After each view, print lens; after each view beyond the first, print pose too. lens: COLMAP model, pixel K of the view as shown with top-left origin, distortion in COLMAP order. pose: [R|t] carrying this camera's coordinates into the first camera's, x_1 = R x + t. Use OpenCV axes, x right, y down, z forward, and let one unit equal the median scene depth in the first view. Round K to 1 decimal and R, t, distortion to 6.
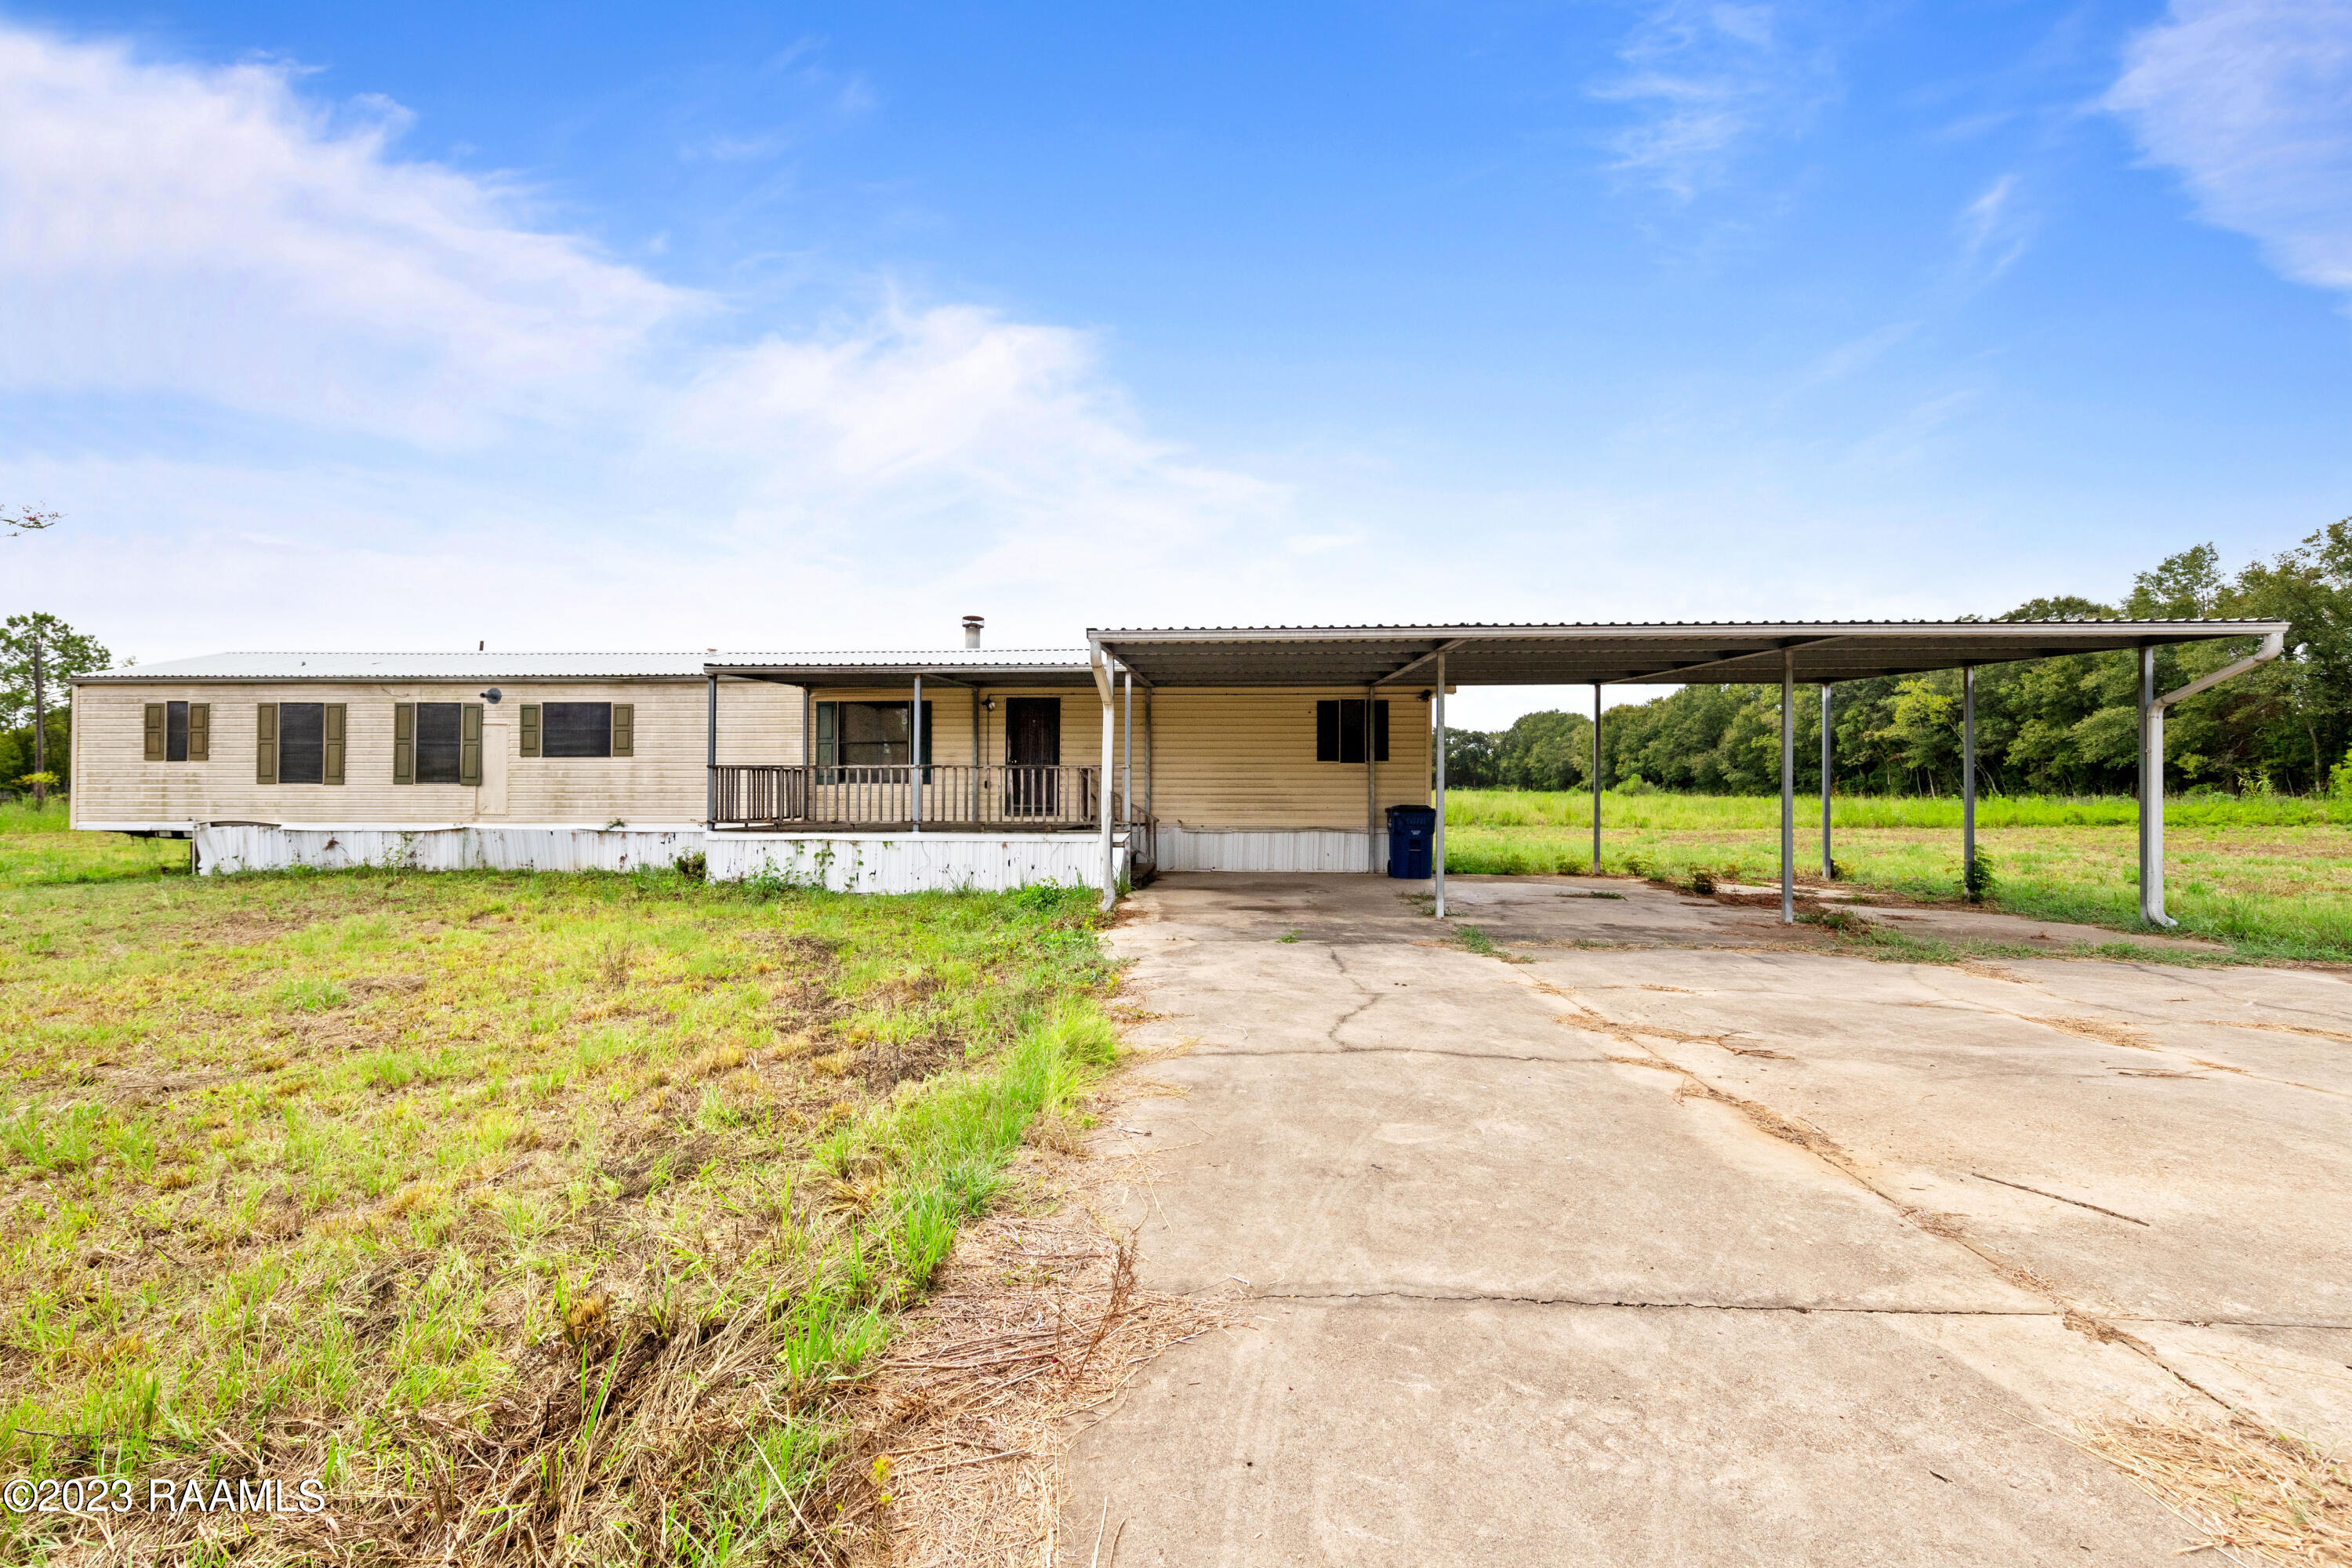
lens RADIAL K [[980.4, 0, 1167.7], [0, 980.4, 784.0], [0, 0, 1]] dist [0.001927, 0.000210]
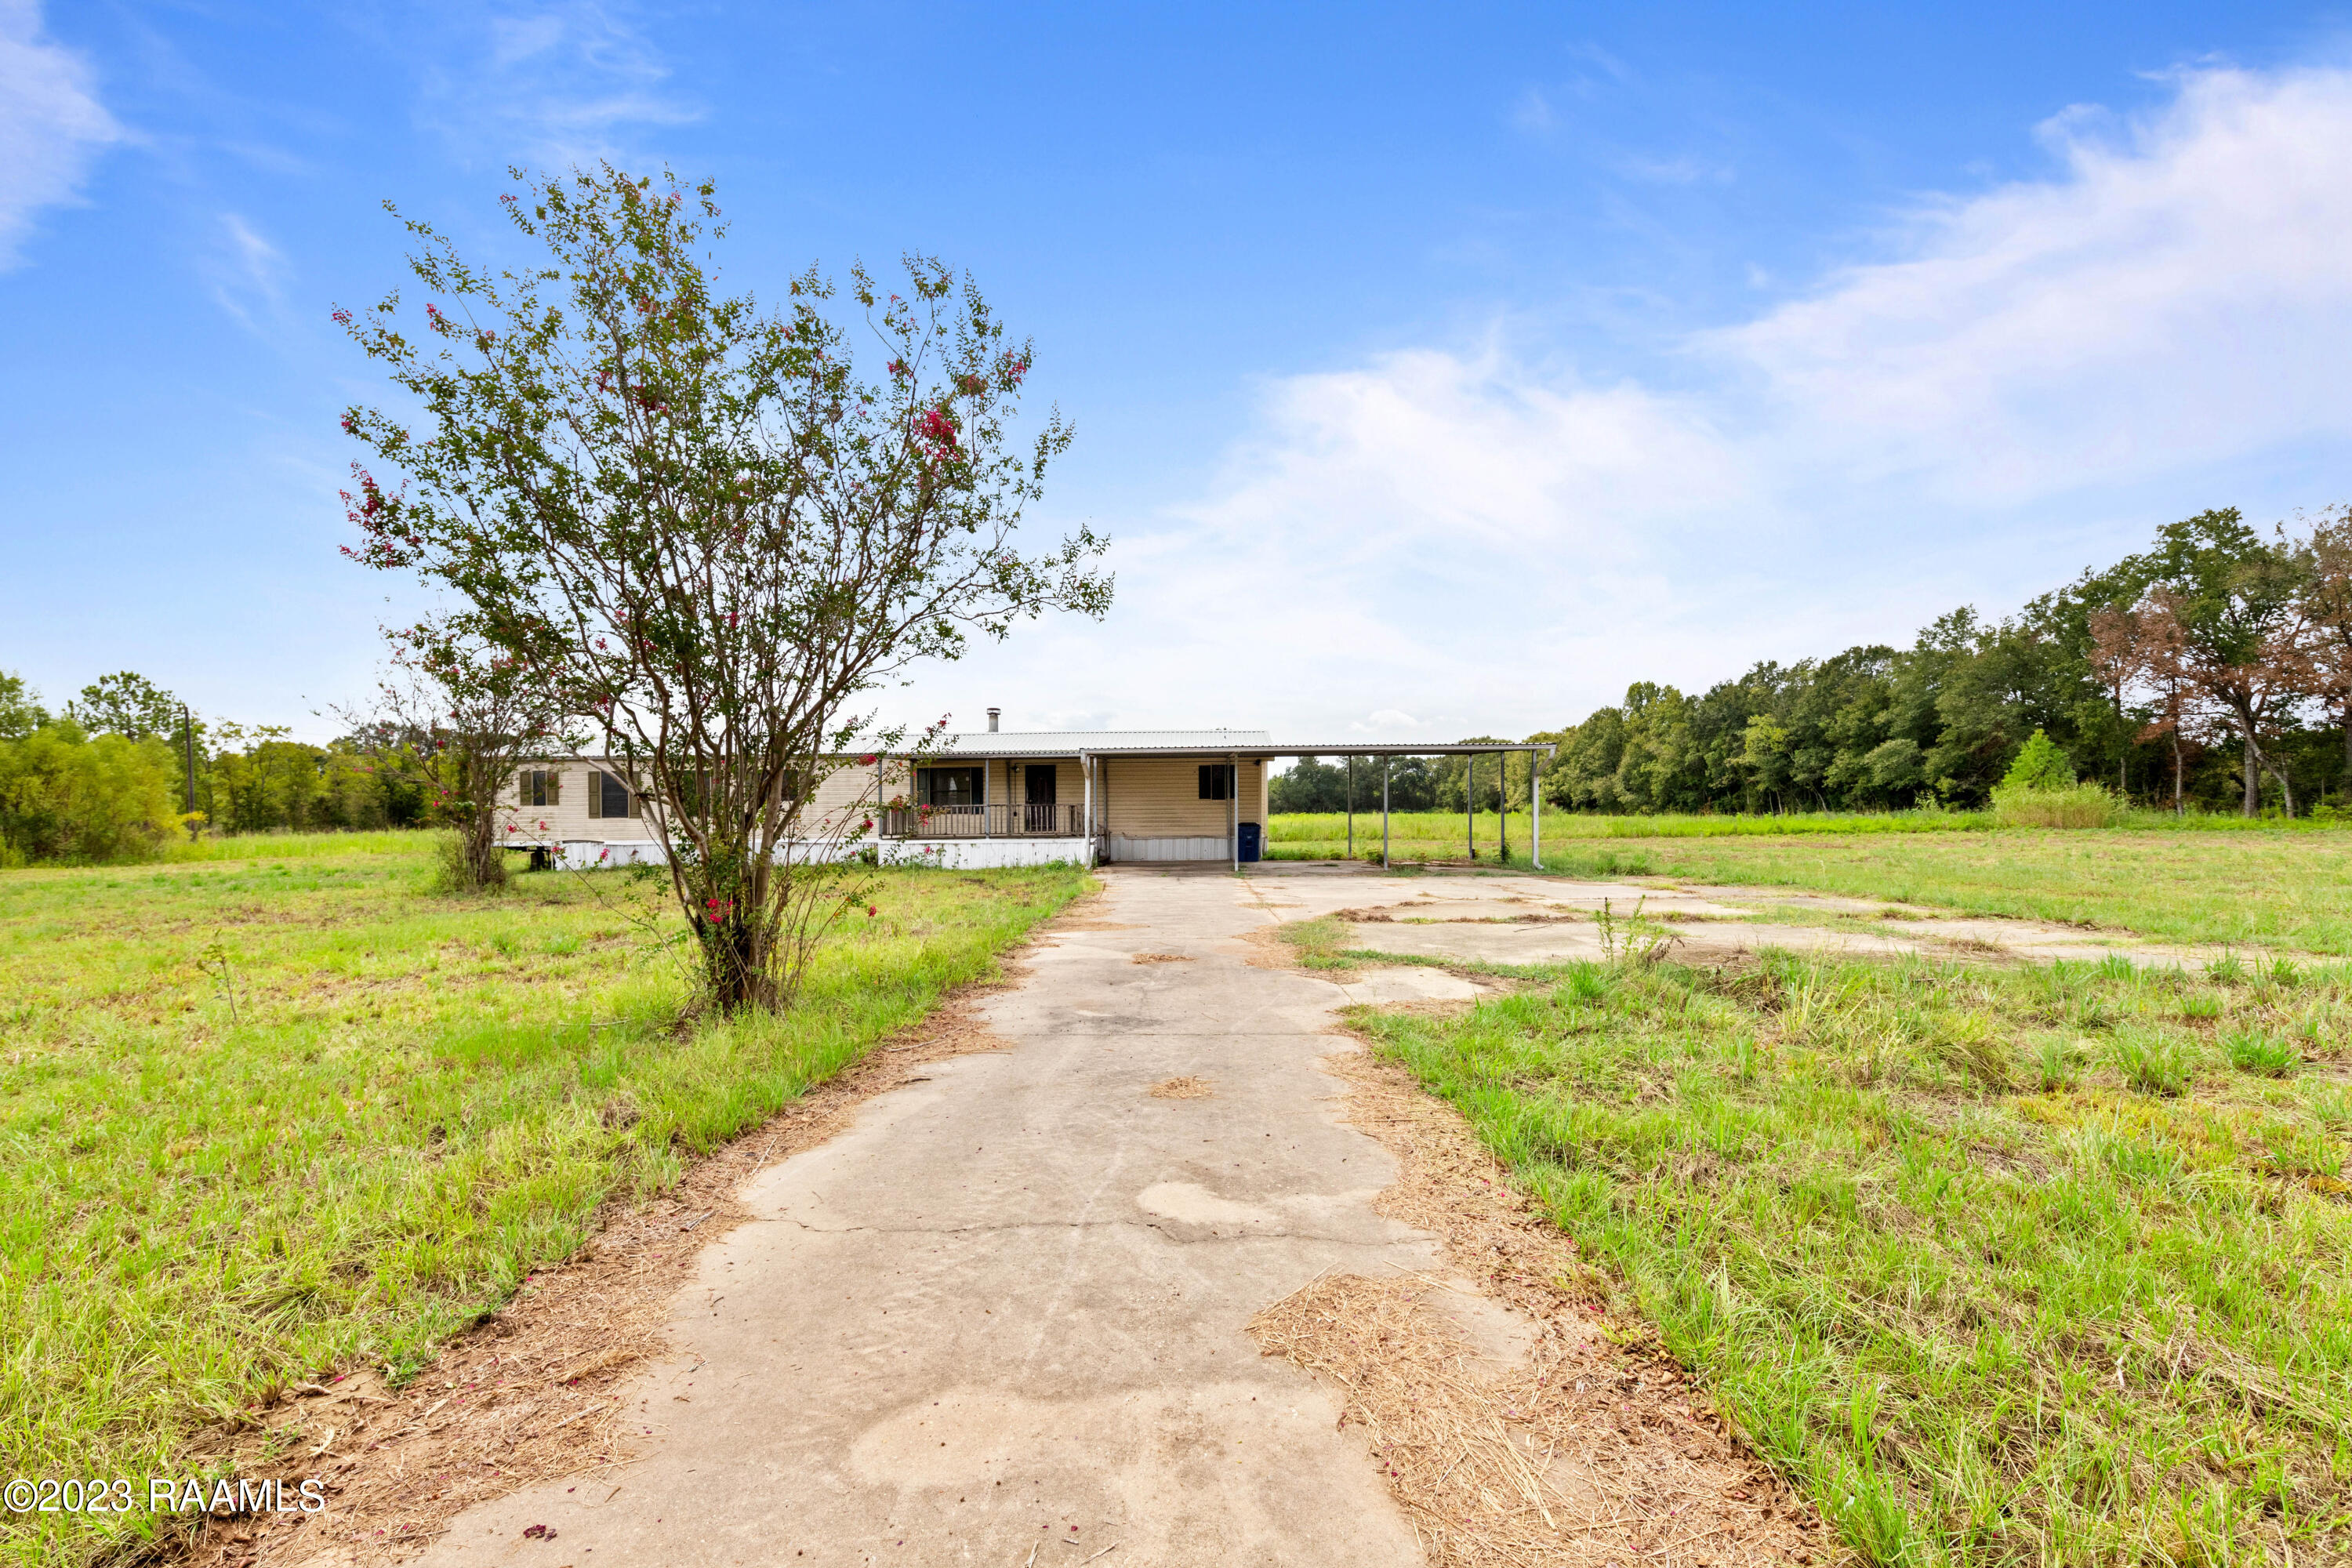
lens RADIAL K [[987.6, 0, 1167.3], [0, 987.6, 784.0], [0, 0, 1]] dist [0.000494, -0.000060]
pose [[0.998962, -0.010055, 0.044417, 0.013017], [0.011220, 0.999598, -0.026045, -0.003903], [-0.044137, 0.026516, 0.998674, -0.790344]]
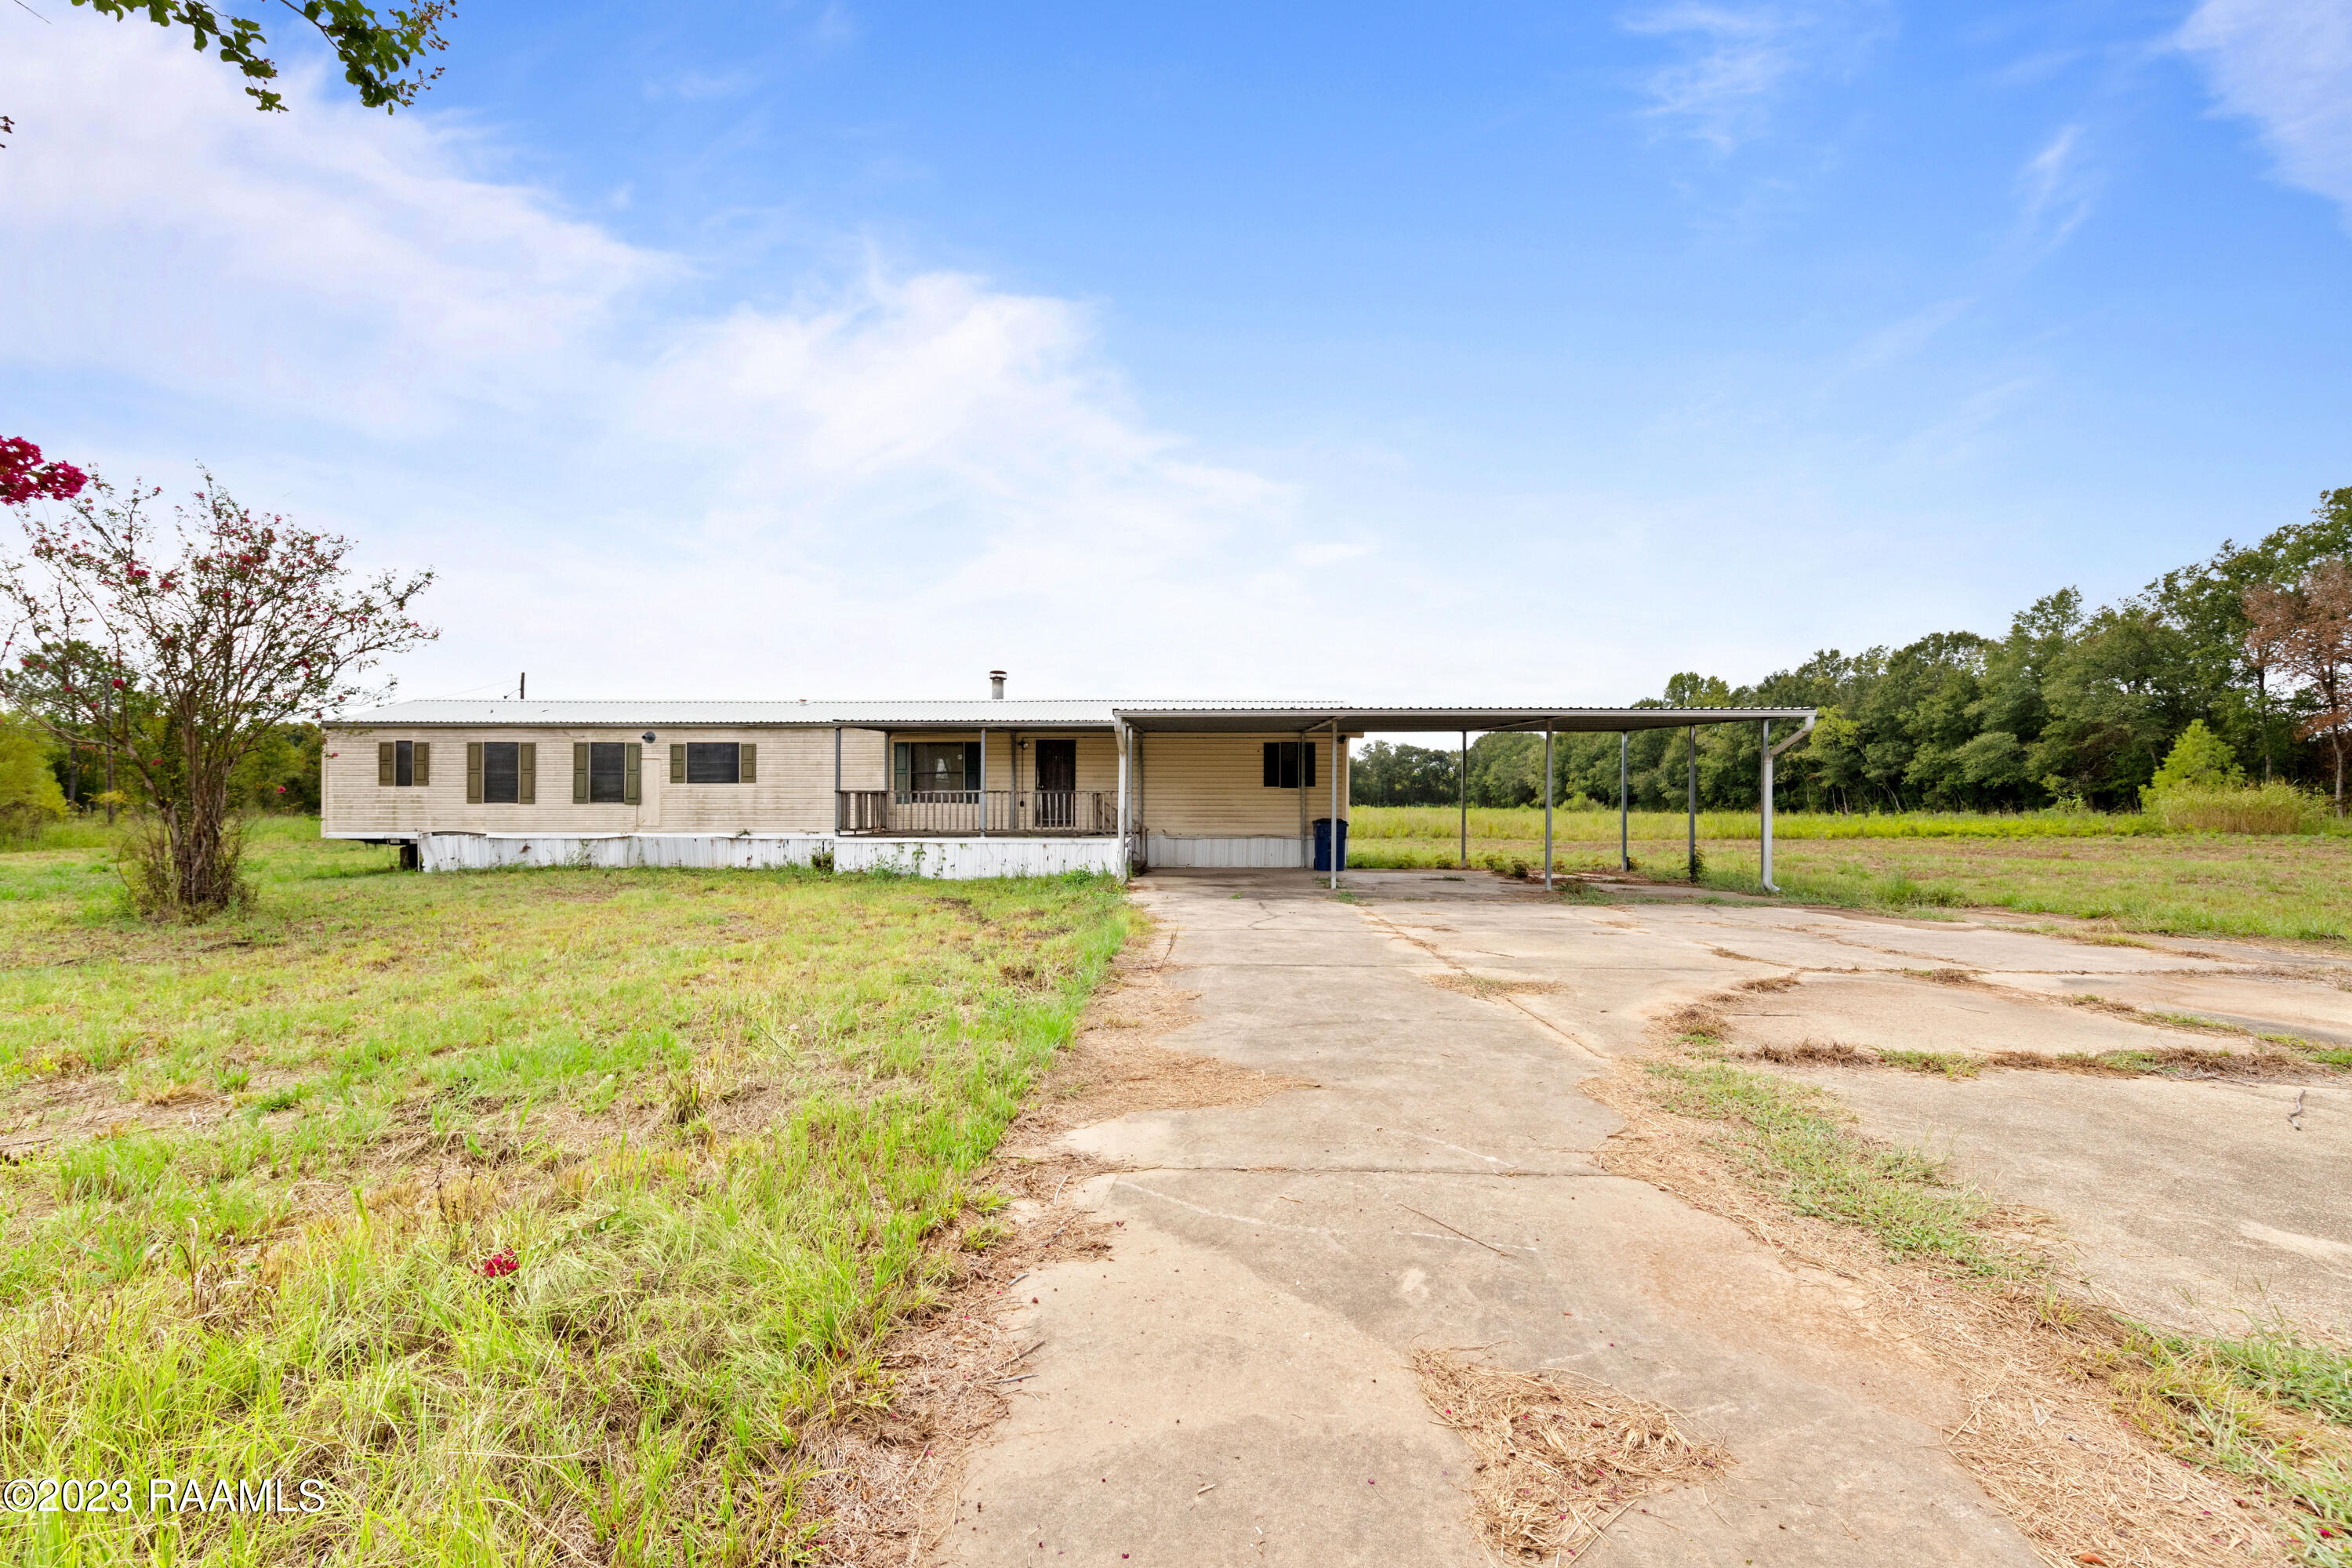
lens RADIAL K [[980.4, 0, 1167.7], [0, 980.4, 784.0], [0, 0, 1]] dist [0.001927, 0.000210]
pose [[0.999522, 0.000483, 0.030913, -0.023586], [0.000050, 0.999852, -0.017229, -0.003281], [-0.030917, 0.017223, 0.999374, -0.356580]]
